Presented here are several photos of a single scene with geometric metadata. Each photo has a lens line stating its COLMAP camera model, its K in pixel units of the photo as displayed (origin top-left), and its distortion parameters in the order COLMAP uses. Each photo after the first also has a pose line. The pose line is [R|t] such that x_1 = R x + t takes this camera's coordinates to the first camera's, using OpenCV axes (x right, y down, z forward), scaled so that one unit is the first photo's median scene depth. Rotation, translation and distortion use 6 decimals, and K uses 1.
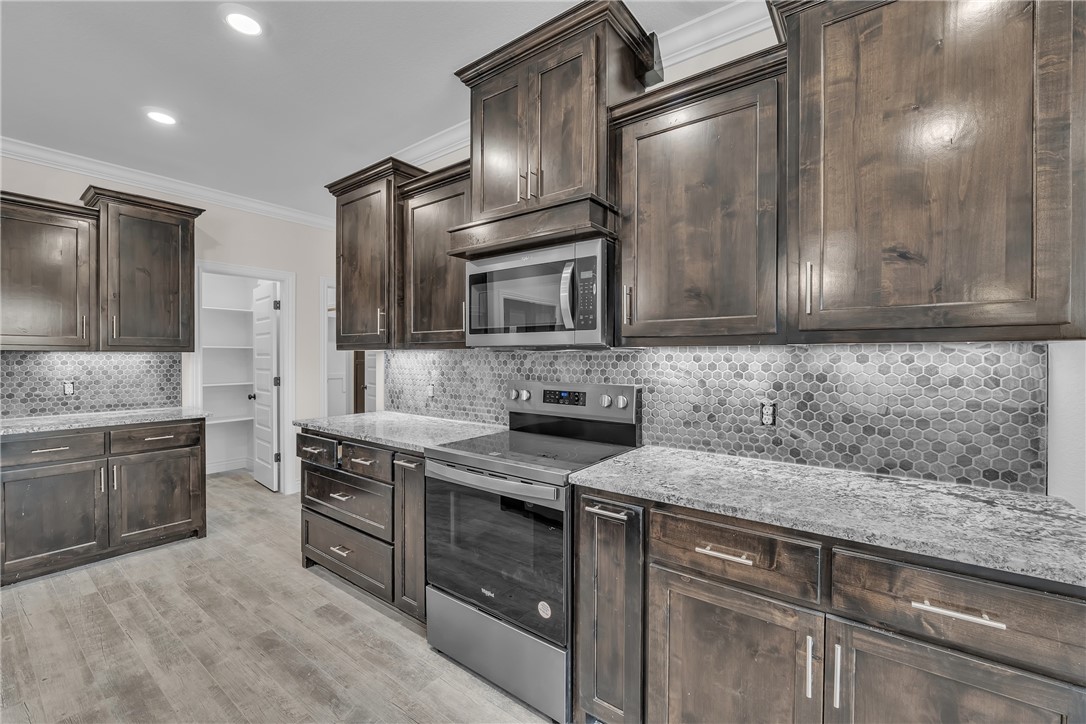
lens RADIAL K [[449.6, 0, 541.4], [0, 449.6, 359.5], [0, 0, 1]] dist [-0.012352, 0.001006]
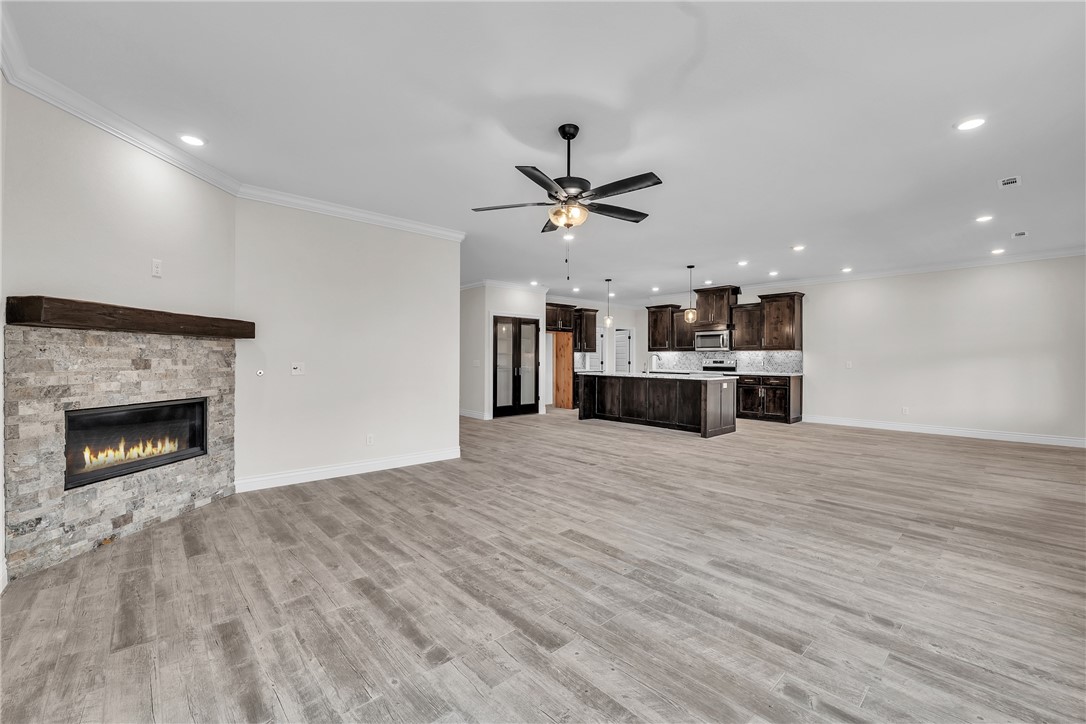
lens RADIAL K [[449.6, 0, 541.4], [0, 449.6, 359.5], [0, 0, 1]] dist [-0.012352, 0.001006]
pose [[0.981076, 0.001176, -0.193621, -0.929885], [-0.002070, 0.999988, -0.004418, 0.094907], [0.193613, 0.004735, 0.981067, -4.256675]]
